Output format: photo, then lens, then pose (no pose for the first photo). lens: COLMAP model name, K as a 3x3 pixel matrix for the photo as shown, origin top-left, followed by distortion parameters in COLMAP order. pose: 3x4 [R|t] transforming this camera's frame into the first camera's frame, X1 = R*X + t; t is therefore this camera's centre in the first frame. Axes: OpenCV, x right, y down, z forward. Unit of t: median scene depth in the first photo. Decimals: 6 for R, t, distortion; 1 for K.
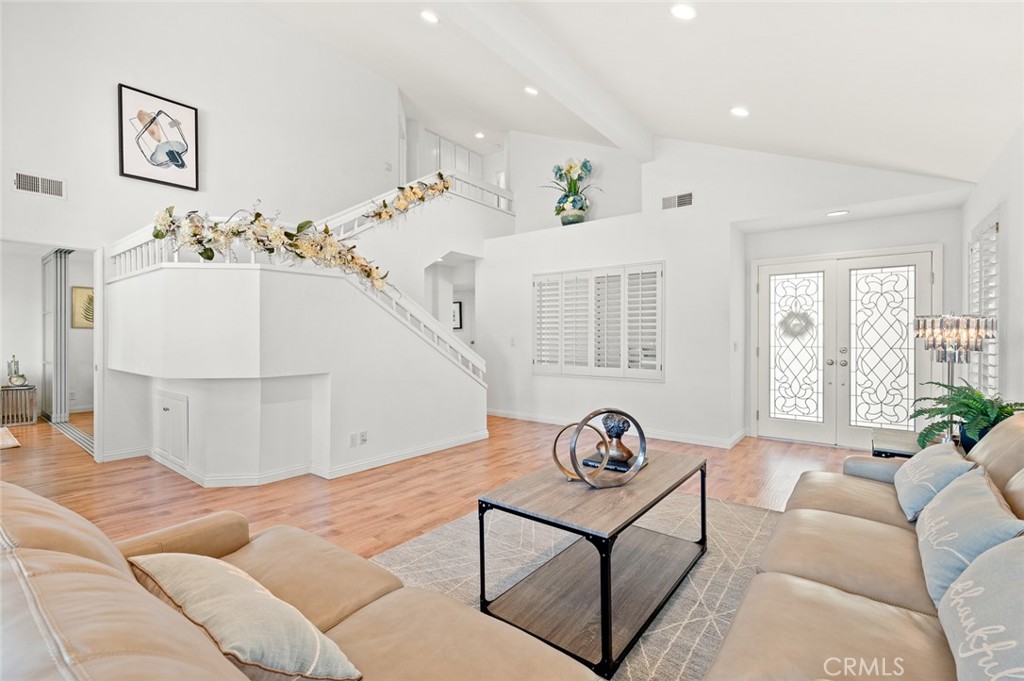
lens RADIAL K [[465.4, 0, 516.7], [0, 465.4, 333.0], [0, 0, 1]] dist [-0.000809, 0.001330]
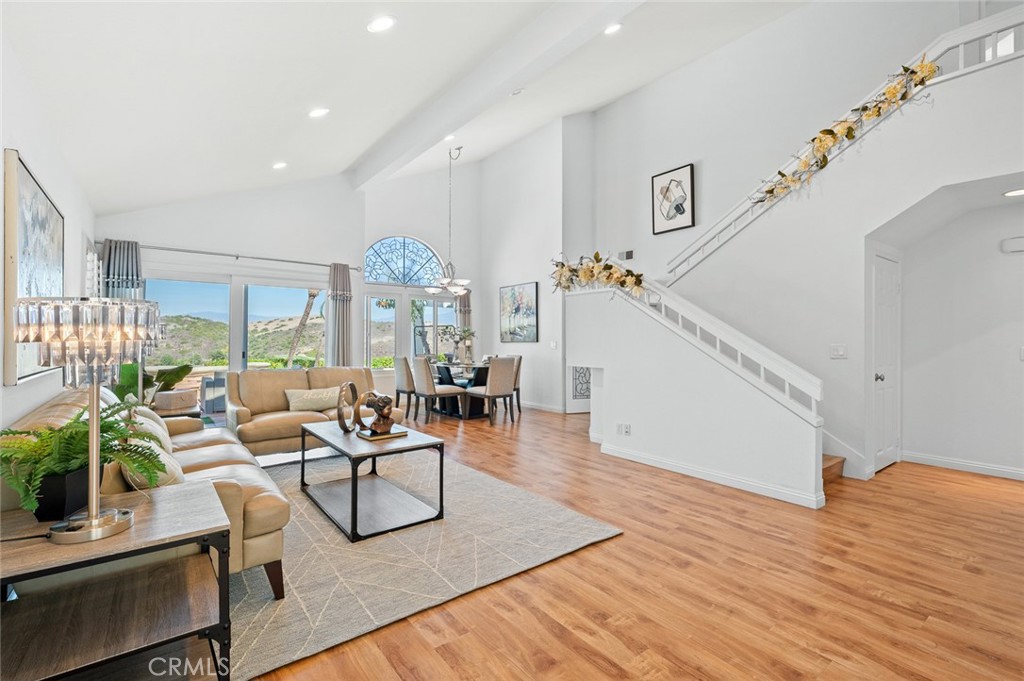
lens RADIAL K [[465.4, 0, 515.0], [0, 465.4, 348.8], [0, 0, 1]] dist [-0.000809, 0.001330]
pose [[-0.250624, 0.020936, -0.967858, 0.808884], [-0.001543, 0.999756, 0.022026, 0.004251], [0.968083, 0.007014, -0.250530, 0.999236]]
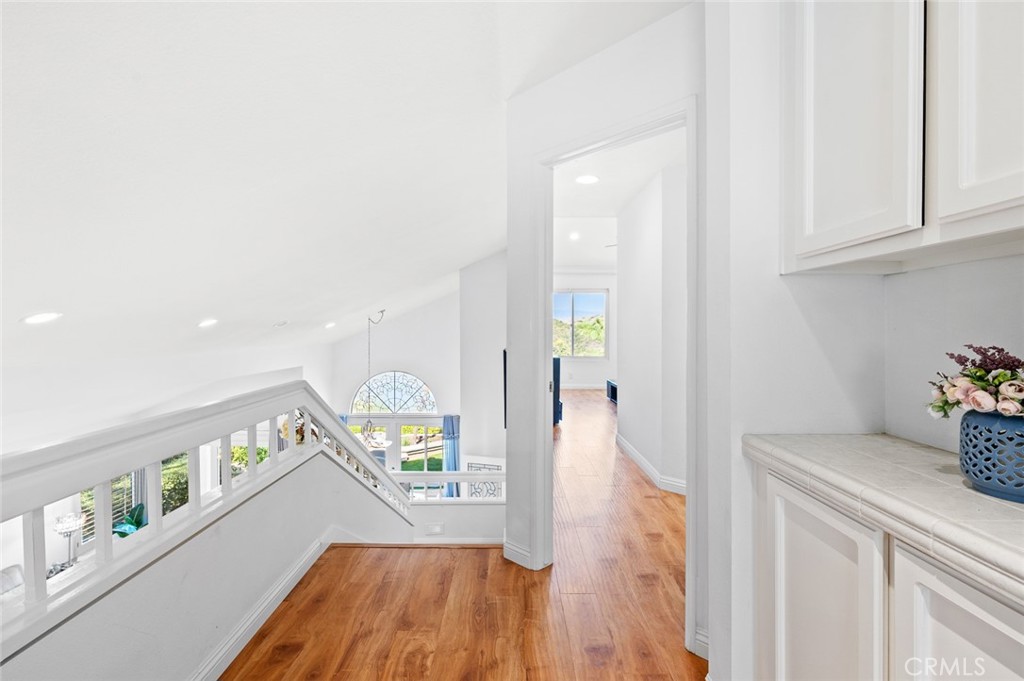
lens RADIAL K [[465.4, 0, 510.9], [0, 465.4, 338.7], [0, 0, 1]] dist [-0.000809, 0.001330]
pose [[-0.786033, 0.007933, -0.618134, -0.055871], [0.001615, 0.999941, 0.010778, -0.592154], [0.618183, 0.007474, -0.785999, 2.095358]]
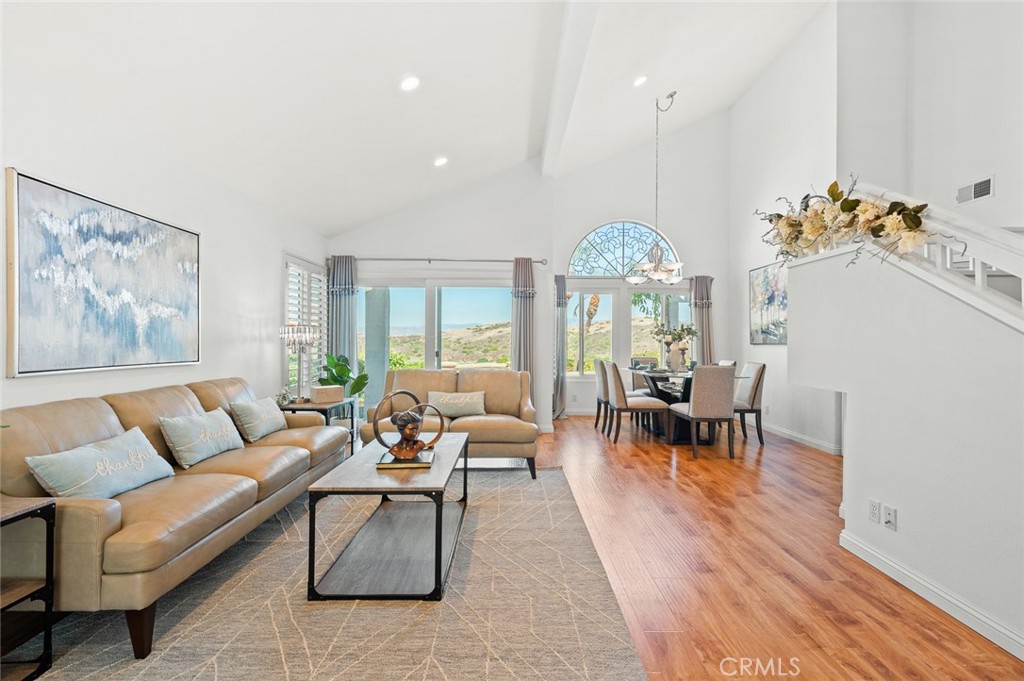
lens RADIAL K [[465.4, 0, 510.7], [0, 465.4, 342.7], [0, 0, 1]] dist [-0.000809, 0.001330]
pose [[-0.792899, 0.001936, -0.609350, 0.379027], [-0.002425, 0.999977, 0.006332, 0.007678], [0.609349, 0.006499, -0.792876, 1.146195]]
